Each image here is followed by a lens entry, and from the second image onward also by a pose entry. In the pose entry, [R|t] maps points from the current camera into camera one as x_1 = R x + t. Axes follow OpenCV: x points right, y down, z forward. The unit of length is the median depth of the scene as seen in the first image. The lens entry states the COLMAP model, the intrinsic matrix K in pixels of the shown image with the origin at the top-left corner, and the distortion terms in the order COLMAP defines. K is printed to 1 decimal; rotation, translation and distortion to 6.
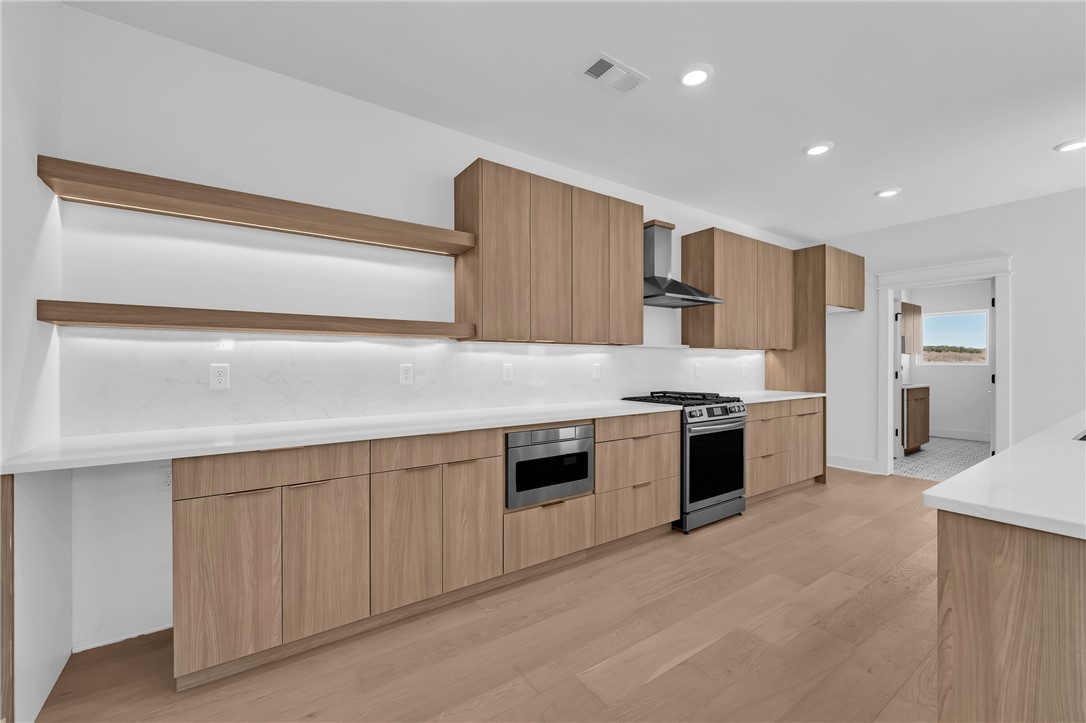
lens RADIAL K [[441.6, 0, 543.0], [0, 441.6, 361.5], [0, 0, 1]] dist [0.000229, 0.000152]
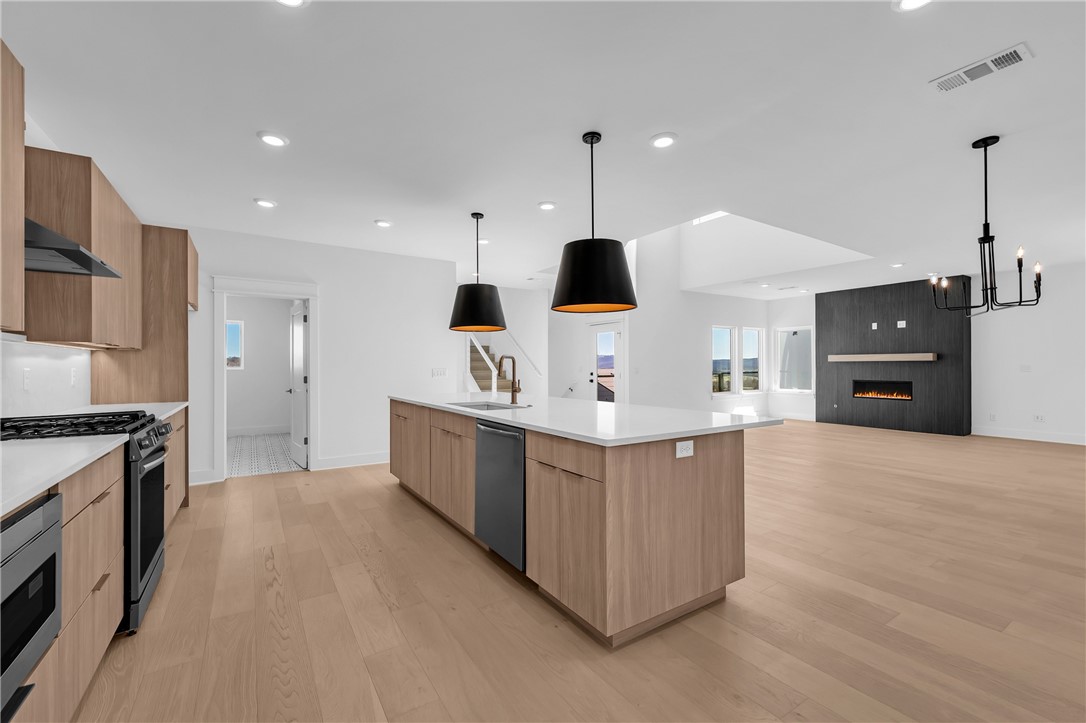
lens RADIAL K [[449.5, 0, 536.9], [0, 449.5, 362.1], [0, 0, 1]] dist [0.000095, 0.000000]
pose [[0.045878, 0.011519, 0.998881, -0.222300], [-0.000762, 0.999934, -0.011497, 0.003398], [-0.998947, -0.000234, 0.045884, 0.287285]]
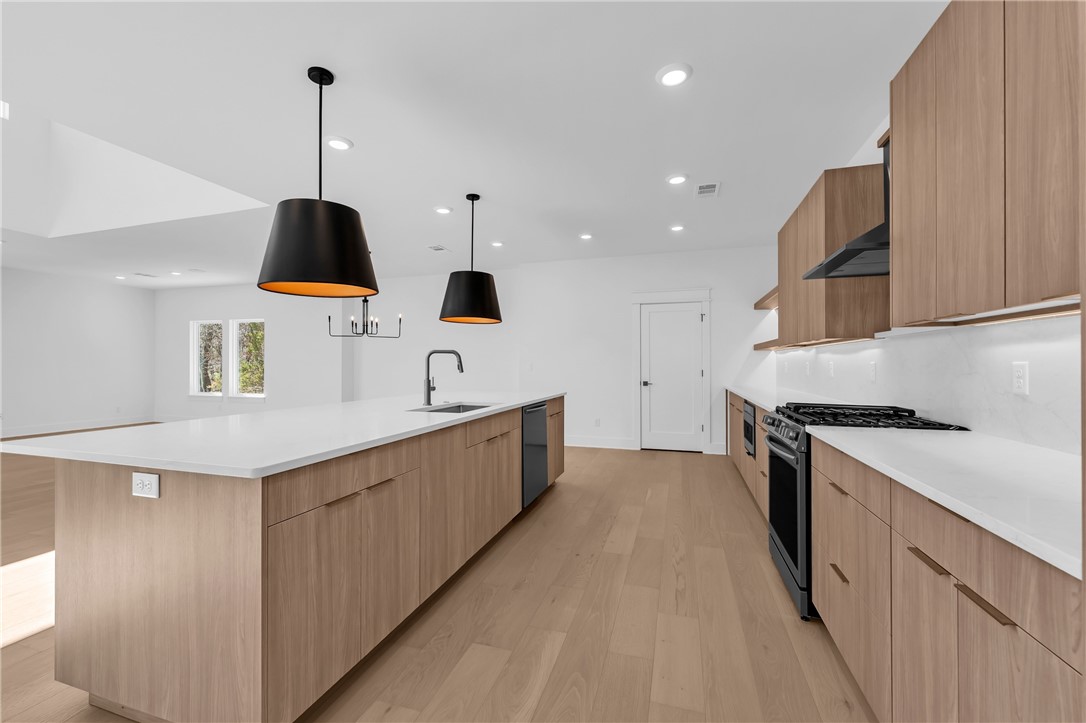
lens RADIAL K [[441.6, 0, 543.0], [0, 441.6, 361.5], [0, 0, 1]] dist [0.000229, 0.000152]
pose [[-0.792015, -0.000989, -0.610500, 0.900224], [0.004060, 0.999968, -0.006887, 0.005722], [0.610488, -0.007933, -0.791986, 1.046960]]
